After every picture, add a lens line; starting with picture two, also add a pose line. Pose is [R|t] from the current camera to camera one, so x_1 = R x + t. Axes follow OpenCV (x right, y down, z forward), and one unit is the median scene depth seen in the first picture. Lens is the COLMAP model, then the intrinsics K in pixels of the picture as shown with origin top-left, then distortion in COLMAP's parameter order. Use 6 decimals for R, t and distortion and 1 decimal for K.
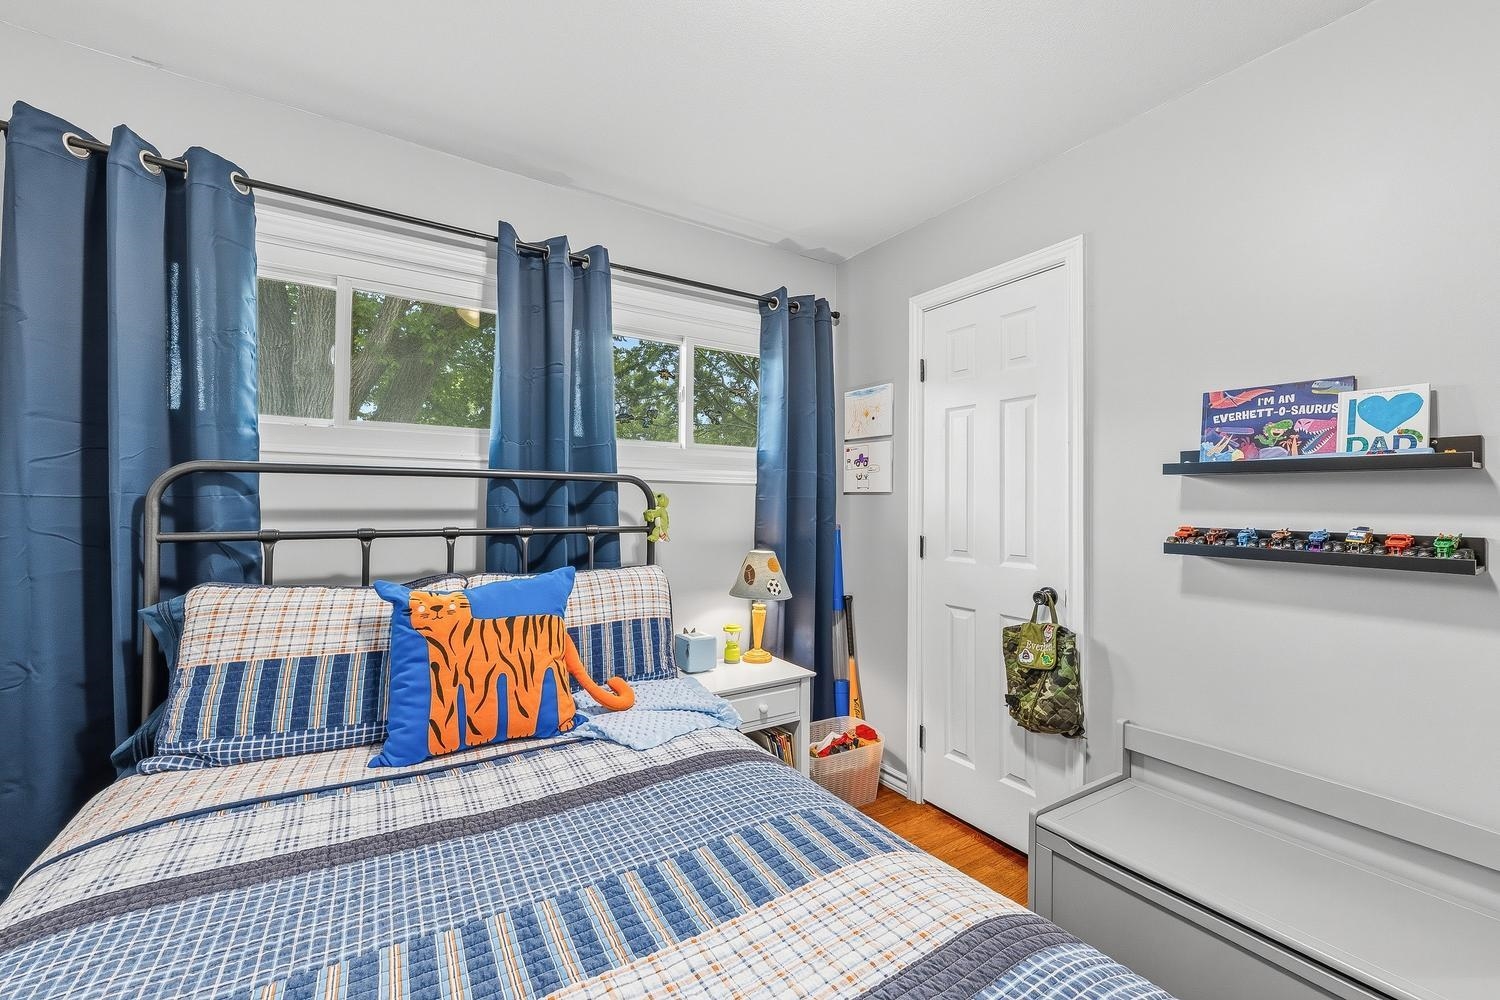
lens RADIAL K [[603.8, 0, 741.8], [0, 603.8, 504.1], [0, 0, 1]] dist [-0.001660, -0.000283]
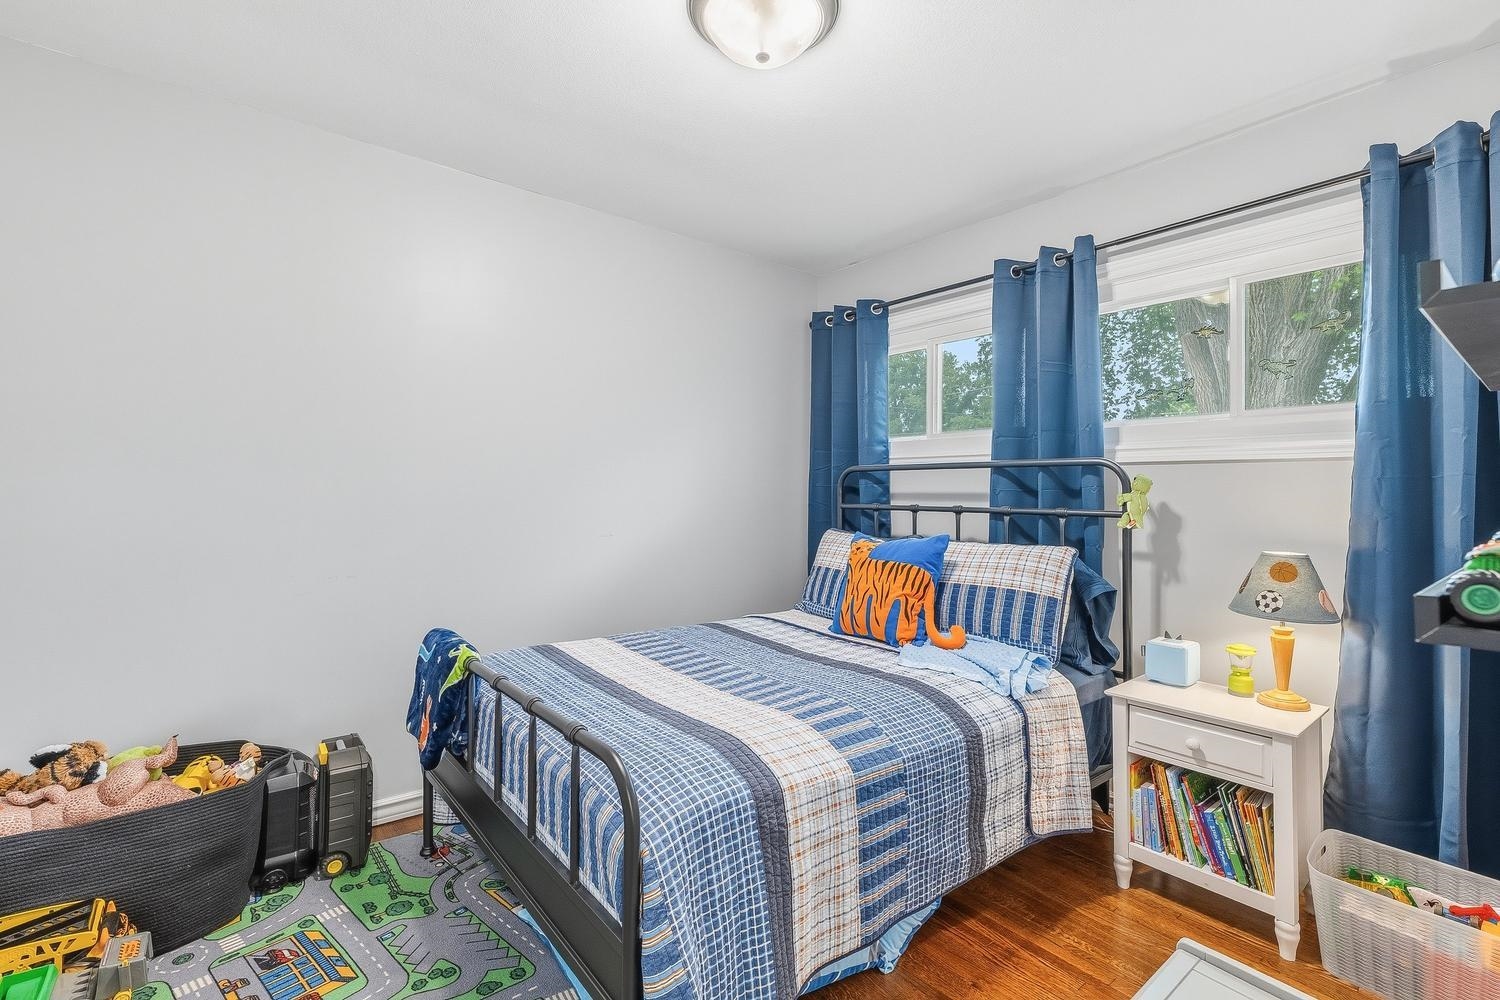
lens RADIAL K [[647.7, 0, 750.0], [0, 647.7, 500.0], [0, 0, 1]] dist [0.002099, 0.000147]
pose [[0.118928, 0.005709, -0.992886, 0.870516], [-0.010239, 0.999937, 0.004523, 0.023006], [0.992850, 0.009628, 0.118979, 0.344035]]
